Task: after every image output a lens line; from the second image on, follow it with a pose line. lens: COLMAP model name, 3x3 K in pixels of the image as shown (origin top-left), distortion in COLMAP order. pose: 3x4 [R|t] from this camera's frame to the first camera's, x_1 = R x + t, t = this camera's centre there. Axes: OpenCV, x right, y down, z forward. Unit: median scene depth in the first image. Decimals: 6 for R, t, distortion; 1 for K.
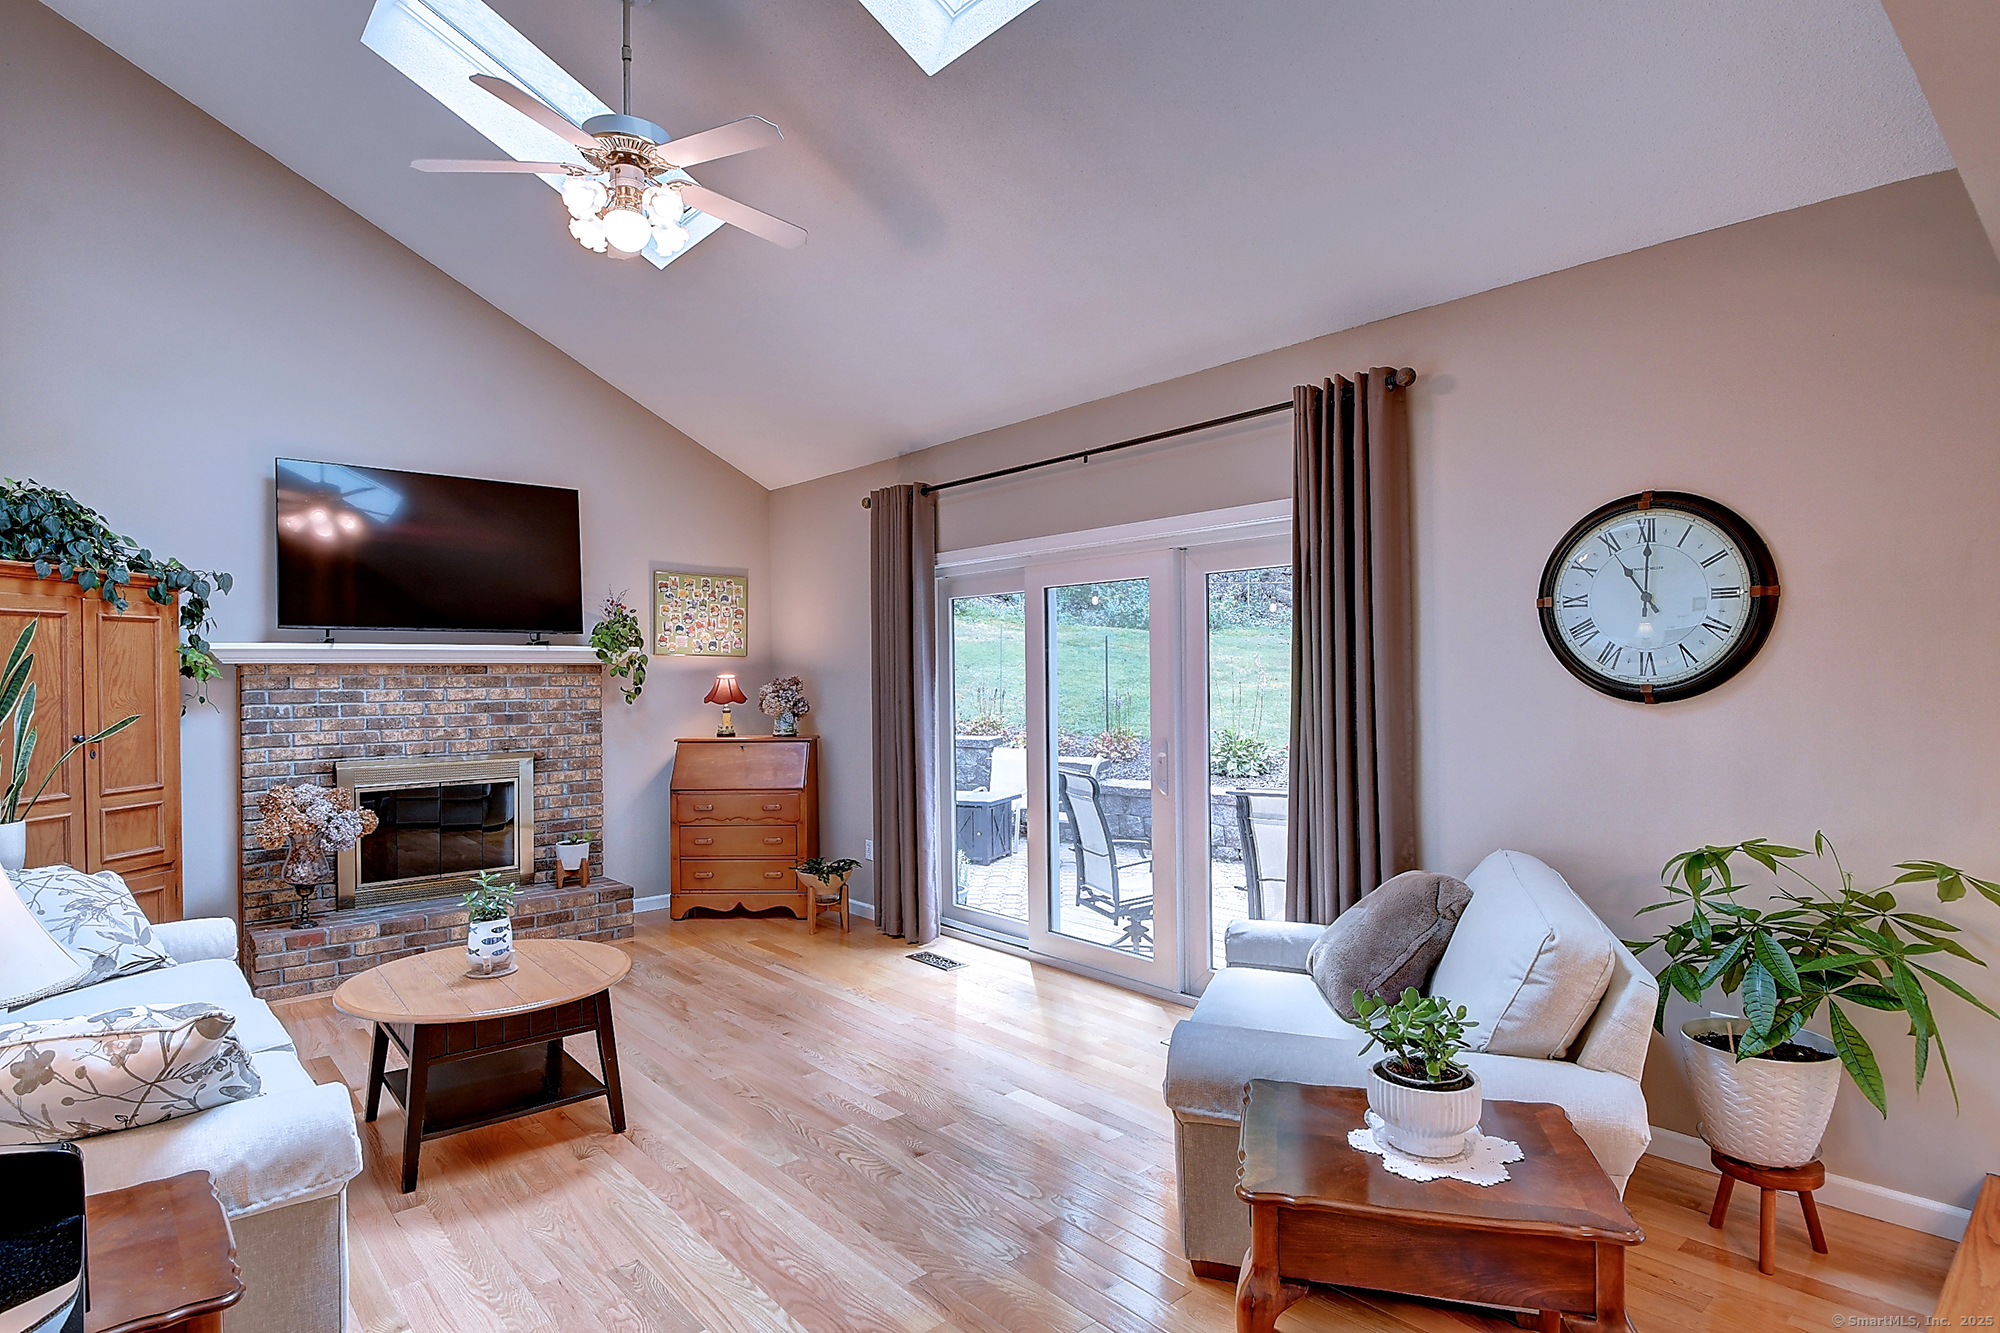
lens RADIAL K [[1024.1, 0, 1002.1], [0, 1024.1, 669.3], [0, 0, 1]] dist [0.006192, -0.002979]
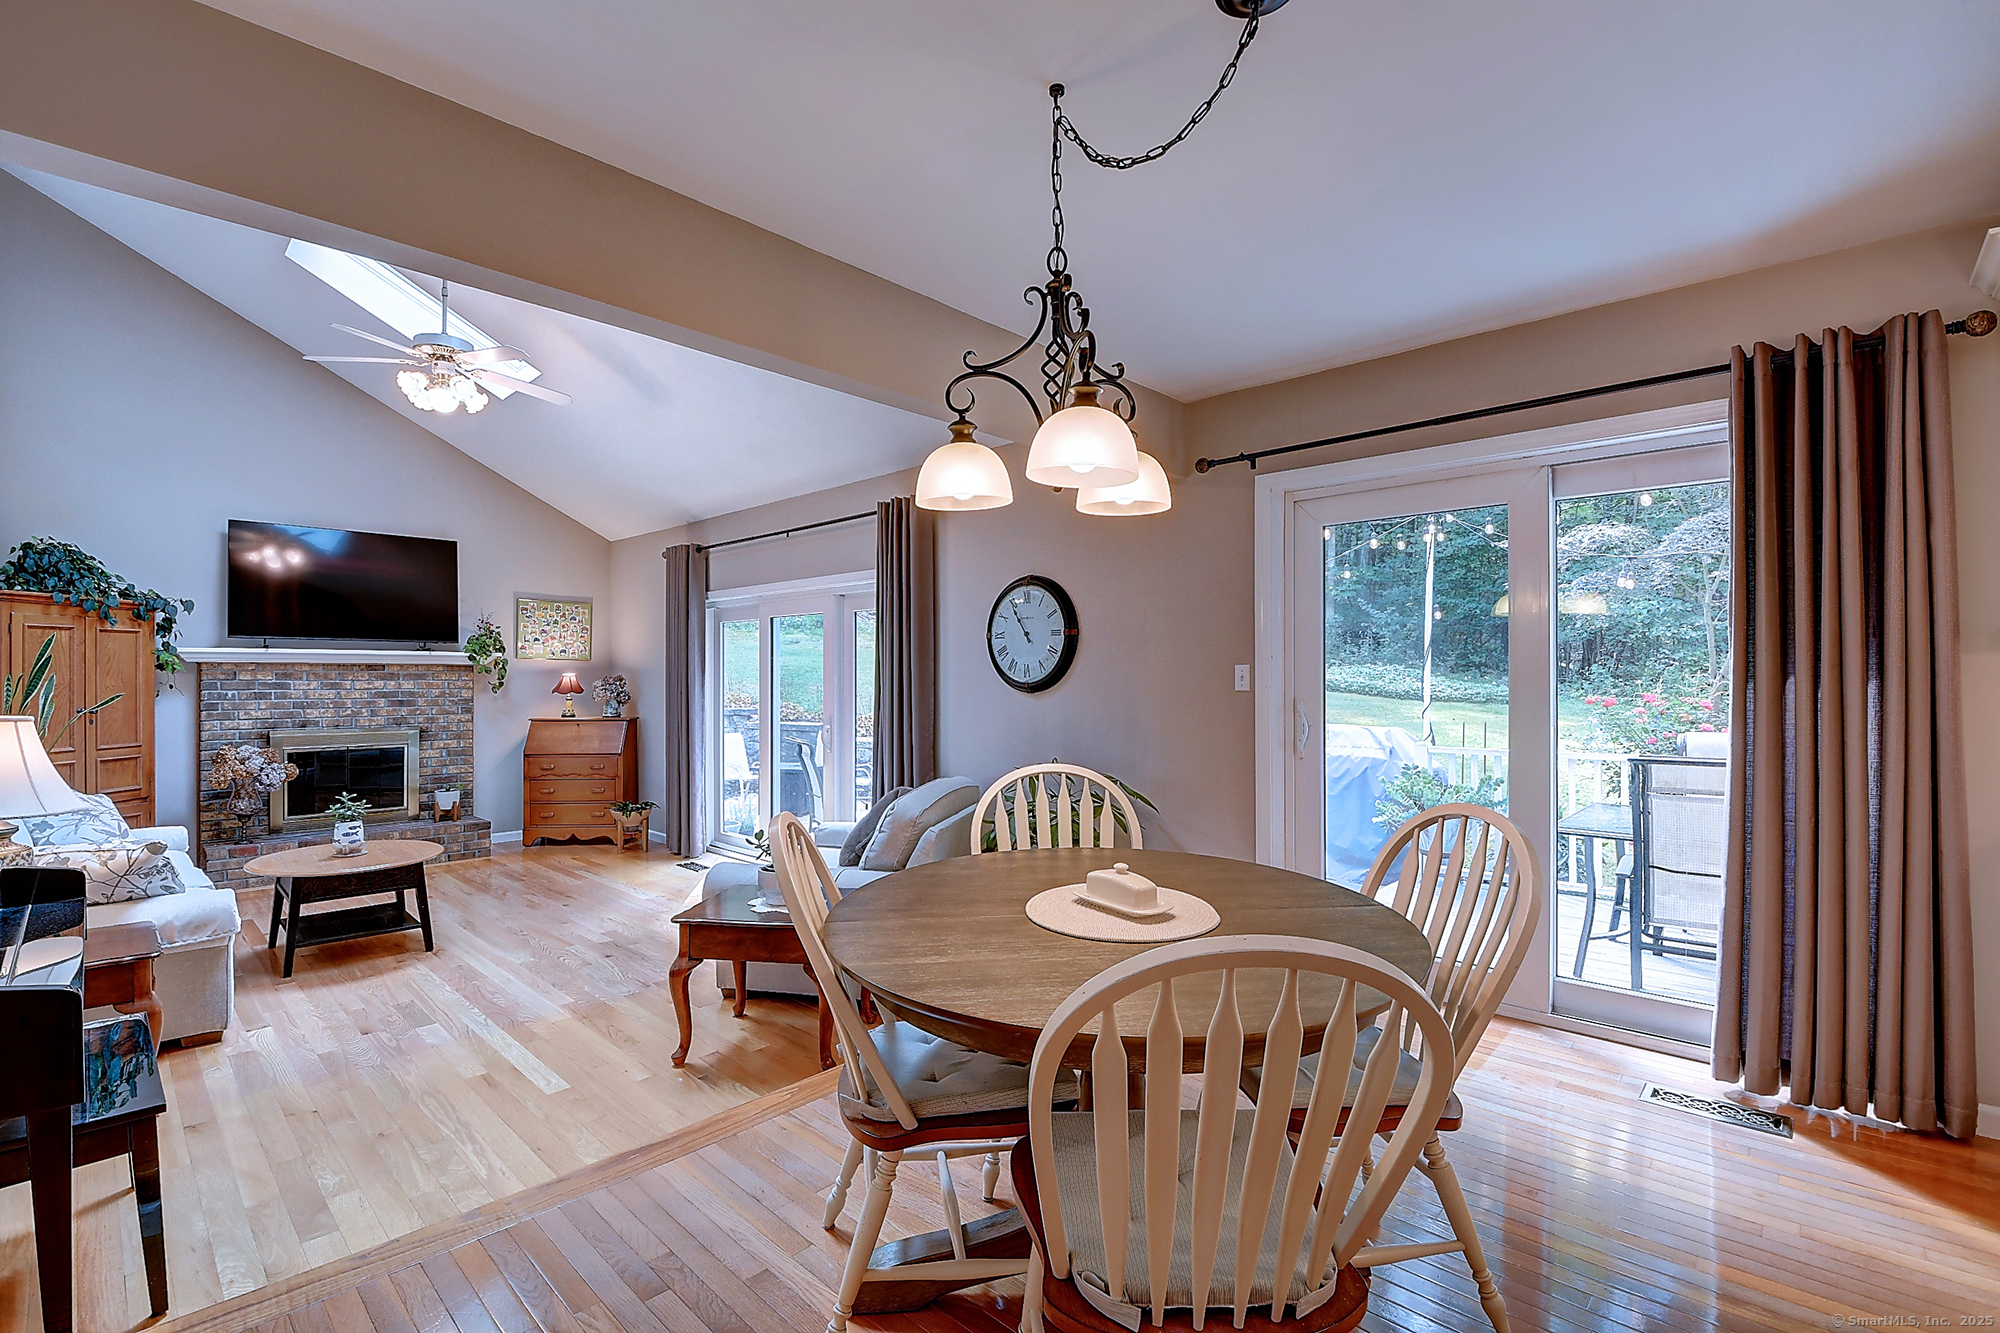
lens RADIAL K [[891.4, 0, 1010.7], [0, 891.4, 669.8], [0, 0, 1]] dist [-0.000757, -0.005391]
pose [[0.996756, 0.010822, 0.079756, 0.302245], [-0.010509, 0.999935, -0.004343, -0.000802], [-0.079798, 0.003491, 0.996805, -0.342460]]
